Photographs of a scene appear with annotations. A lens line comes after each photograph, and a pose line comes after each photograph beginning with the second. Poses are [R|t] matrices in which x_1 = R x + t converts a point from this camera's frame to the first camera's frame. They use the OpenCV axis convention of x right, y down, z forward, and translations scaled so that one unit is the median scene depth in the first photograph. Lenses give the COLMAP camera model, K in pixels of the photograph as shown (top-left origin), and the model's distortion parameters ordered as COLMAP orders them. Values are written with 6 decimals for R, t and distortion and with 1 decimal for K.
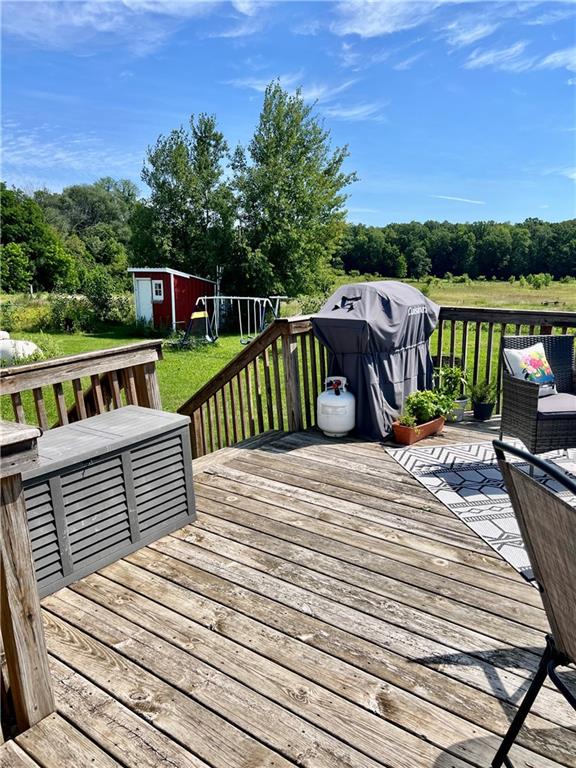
lens RADIAL K [[581.7, 0, 288.1], [0, 581.7, 383.4], [0, 0, 1]] dist [0.047173, -0.041996]
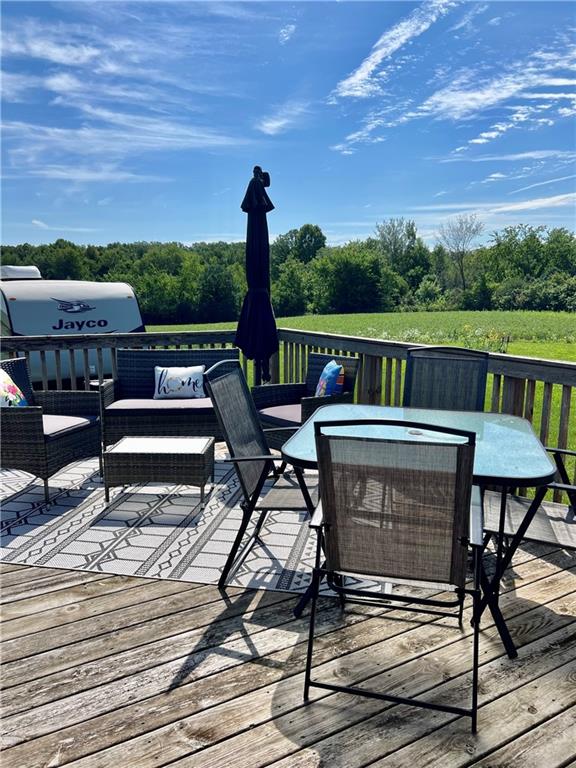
lens RADIAL K [[581.7, 0, 289.5], [0, 581.7, 383.3], [0, 0, 1]] dist [0.047173, -0.041996]
pose [[0.375474, -0.140074, 0.916187, -0.517506], [0.181897, 0.980426, 0.075351, -0.060912], [-0.908809, 0.138359, 0.393603, 0.355799]]
